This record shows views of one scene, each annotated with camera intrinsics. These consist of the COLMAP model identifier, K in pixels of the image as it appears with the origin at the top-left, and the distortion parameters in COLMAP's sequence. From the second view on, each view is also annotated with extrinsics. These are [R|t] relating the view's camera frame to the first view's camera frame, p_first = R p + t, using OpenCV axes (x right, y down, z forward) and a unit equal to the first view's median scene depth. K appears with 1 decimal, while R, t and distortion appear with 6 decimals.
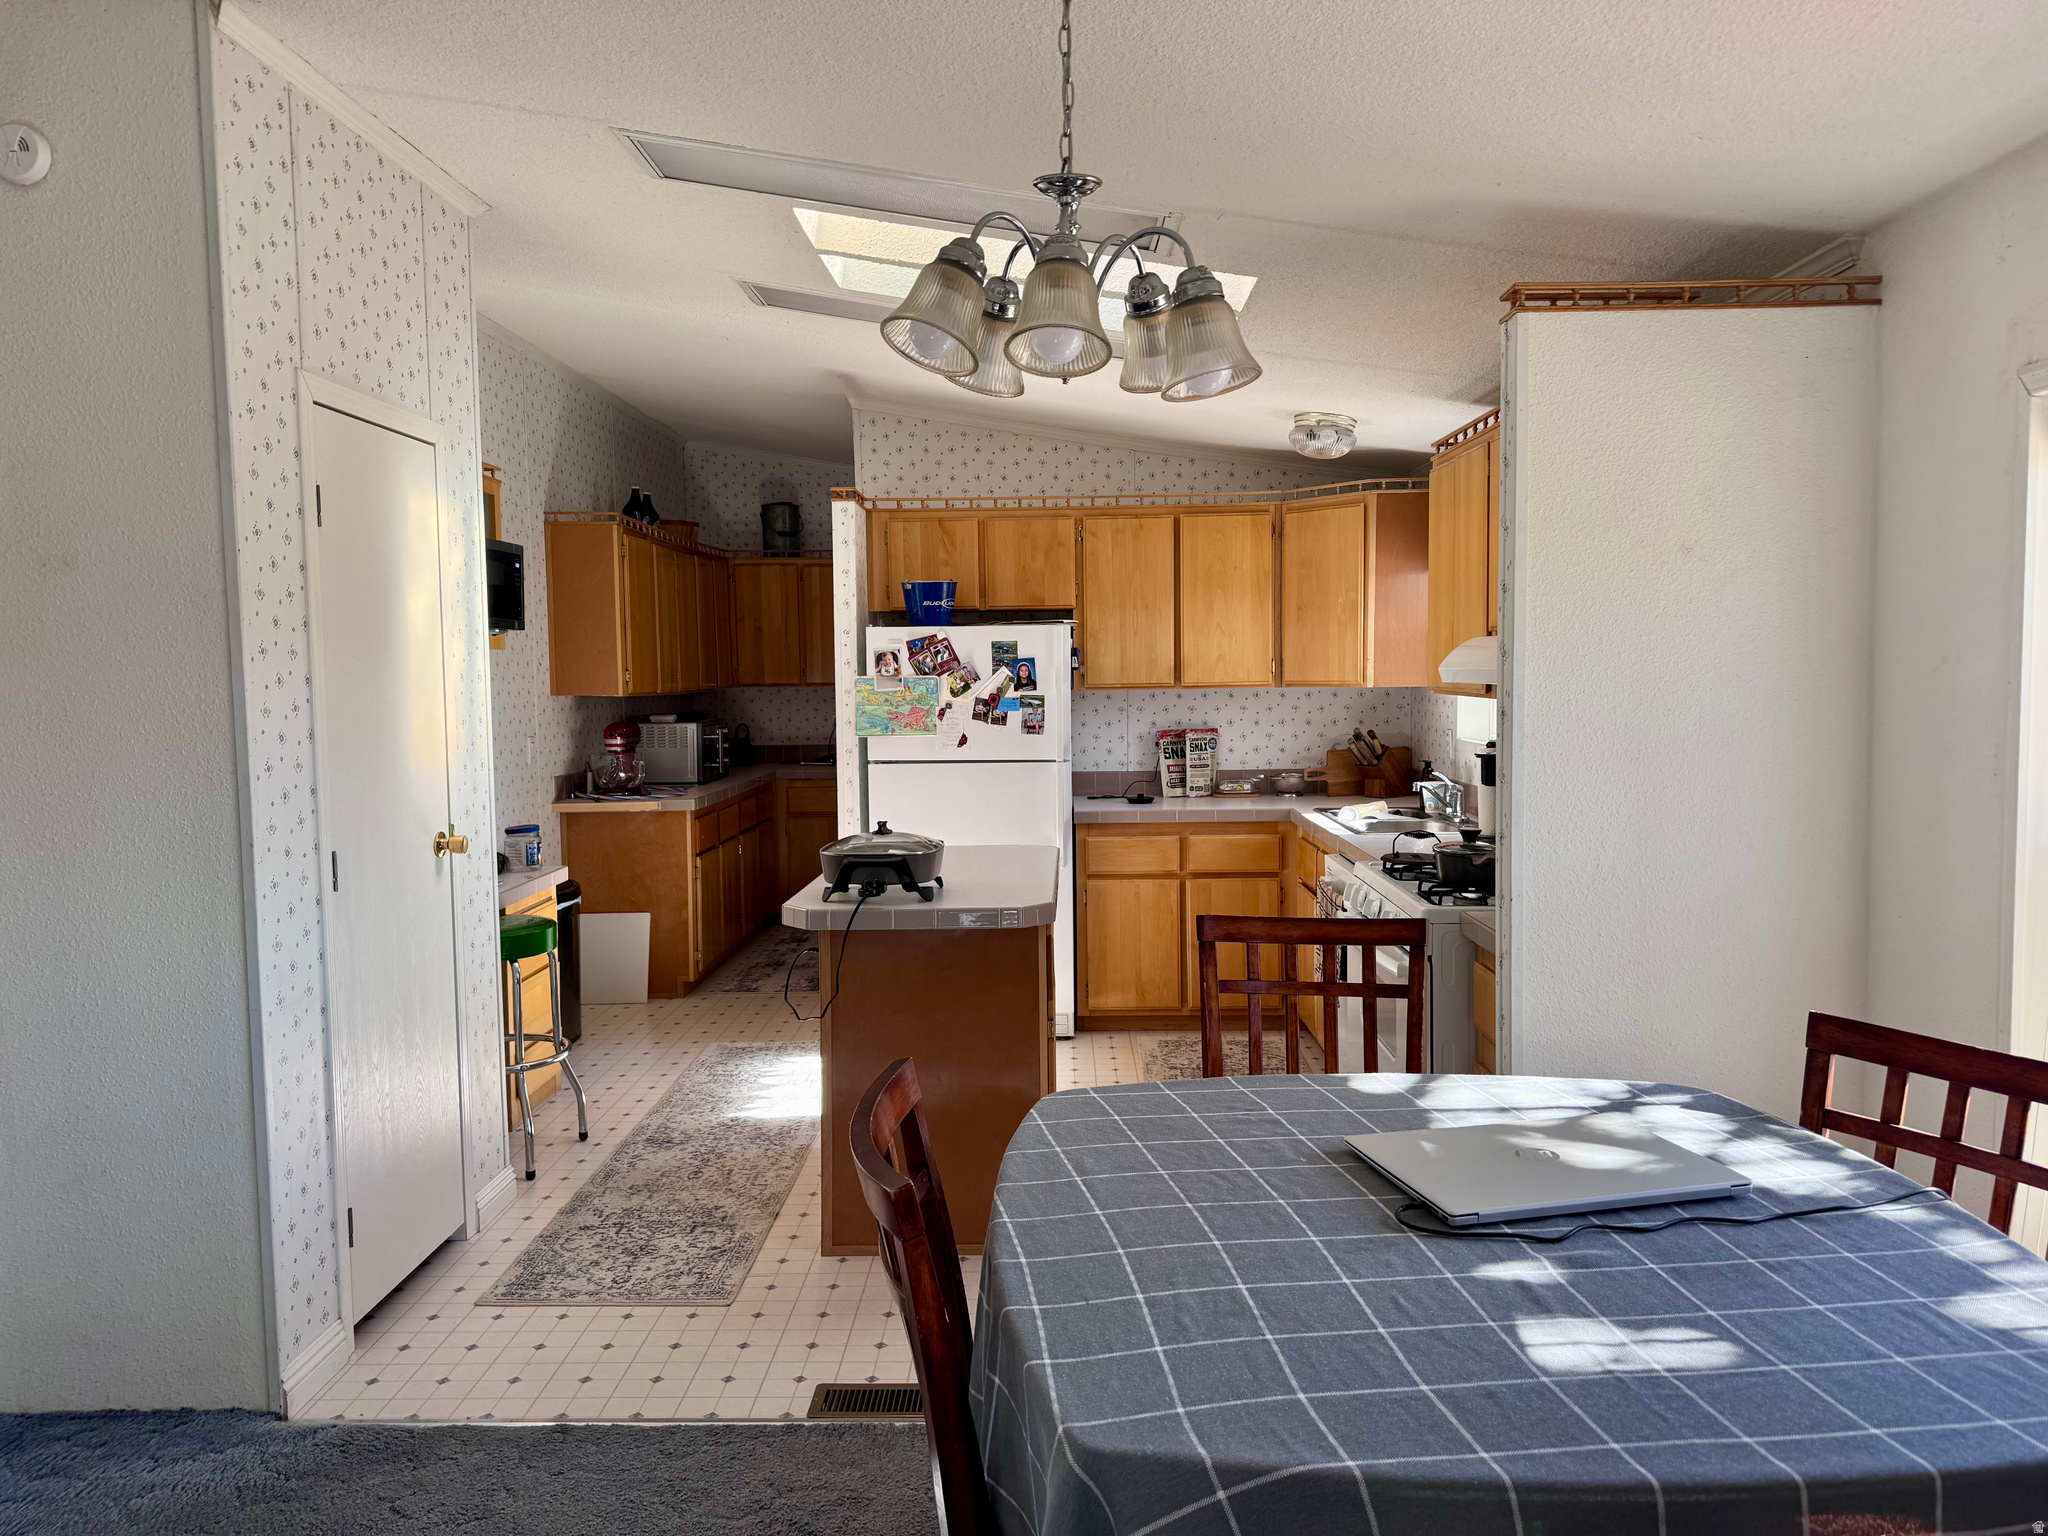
lens RADIAL K [[1432.2, 0, 1043.9], [0, 1432.2, 770.2], [0, 0, 1]] dist [0.105427, -0.000063]
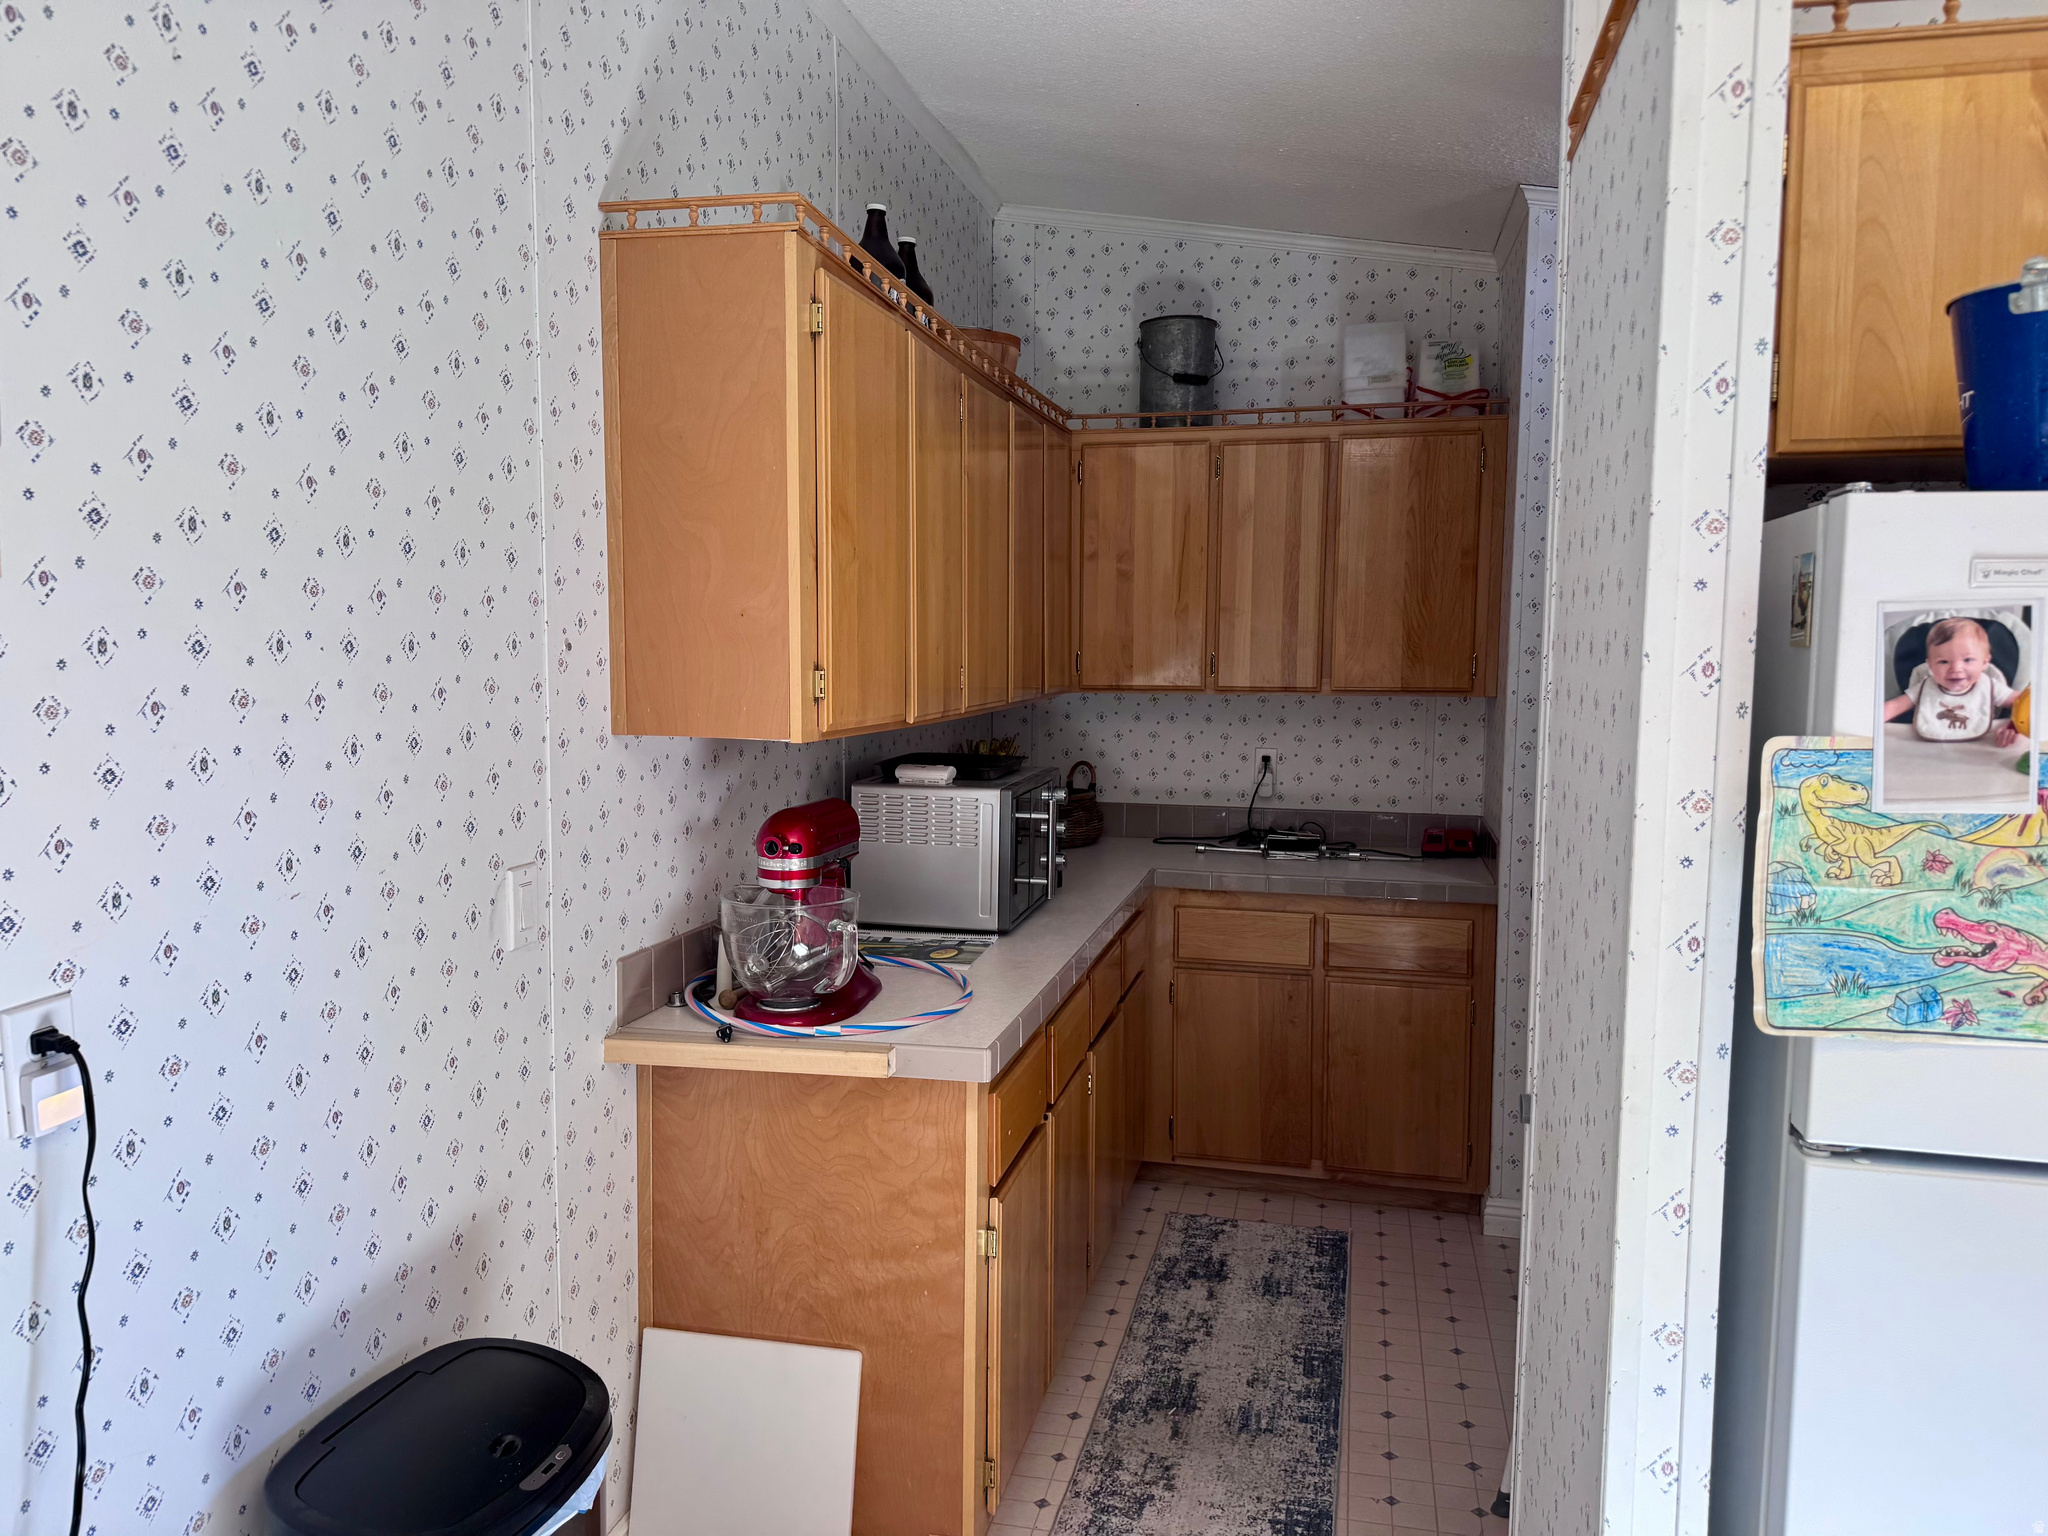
lens RADIAL K [[1432.2, 0, 1018.7], [0, 1432.2, 769.8], [0, 0, 1]] dist [0.105427, -0.000063]
pose [[0.976300, 0.037584, -0.213133, -0.147541], [-0.033641, 0.999190, 0.022096, -0.047772], [0.213791, -0.014402, 0.976773, 0.595796]]
